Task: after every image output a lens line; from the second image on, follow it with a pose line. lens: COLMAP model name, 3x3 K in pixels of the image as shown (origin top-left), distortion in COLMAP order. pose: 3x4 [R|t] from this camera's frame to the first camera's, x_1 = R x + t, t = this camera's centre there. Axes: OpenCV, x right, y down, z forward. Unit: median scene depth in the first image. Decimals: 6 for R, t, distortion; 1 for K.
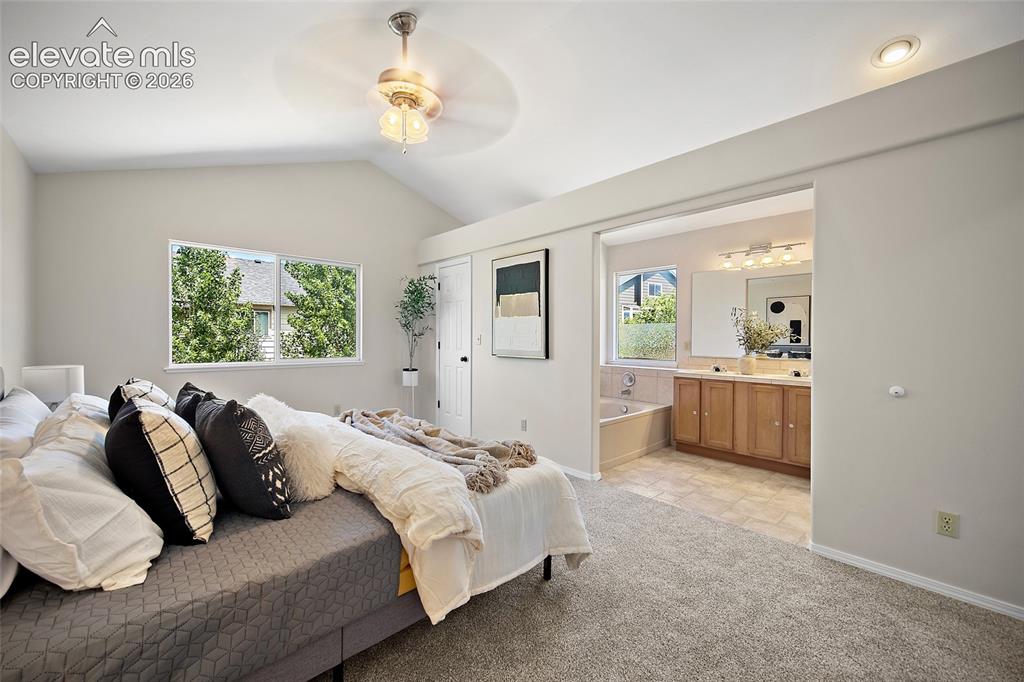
lens RADIAL K [[406.3, 0, 511.4], [0, 406.3, 338.4], [0, 0, 1]] dist [-0.001296, -0.000006]
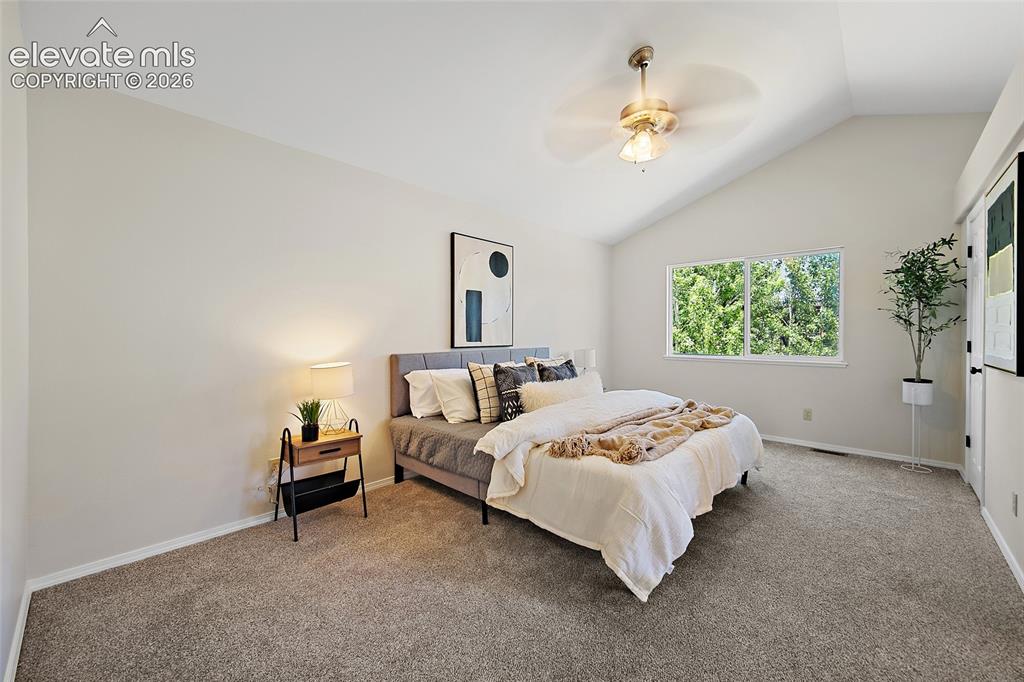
lens RADIAL K [[406.3, 0, 511.4], [0, 406.3, 338.4], [0, 0, 1]] dist [-0.001296, -0.000006]
pose [[0.069477, 0.006934, -0.997559, 0.434097], [-0.001964, 0.999975, 0.006814, 0.001739], [0.997582, 0.001486, 0.069489, 0.284315]]
